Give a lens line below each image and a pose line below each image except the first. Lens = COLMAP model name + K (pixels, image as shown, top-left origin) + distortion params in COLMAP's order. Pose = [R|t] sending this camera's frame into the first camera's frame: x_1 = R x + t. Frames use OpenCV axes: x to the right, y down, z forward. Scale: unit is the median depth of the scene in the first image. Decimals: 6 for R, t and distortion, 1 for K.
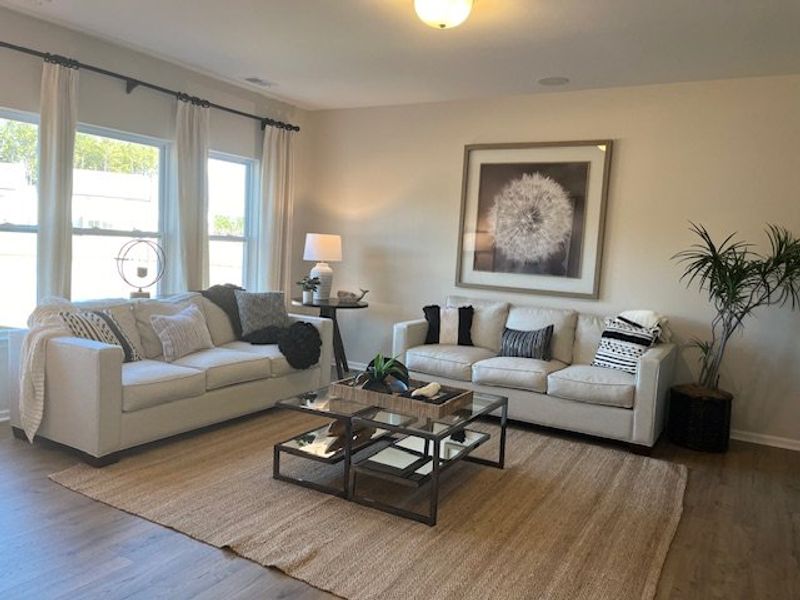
lens RADIAL K [[612.5, 0, 405.9], [0, 612.5, 300.3], [0, 0, 1]] dist [0.047132, -0.000332]
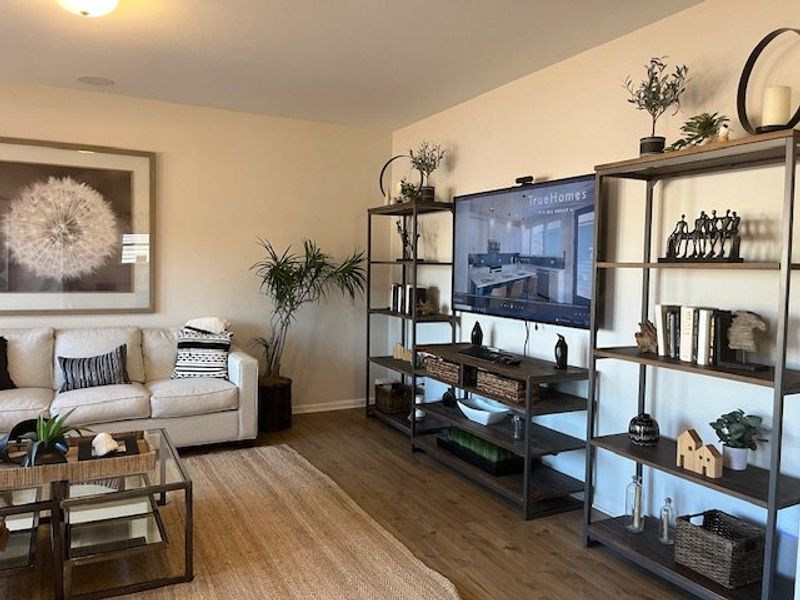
lens RADIAL K [[612.5, 0, 405.9], [0, 612.5, 300.3], [0, 0, 1]] dist [0.047132, -0.000332]
pose [[0.549440, -0.095552, 0.830052, -0.303184], [0.089324, 0.994463, 0.055351, -0.041713], [-0.830745, 0.043732, 0.554933, 0.122200]]
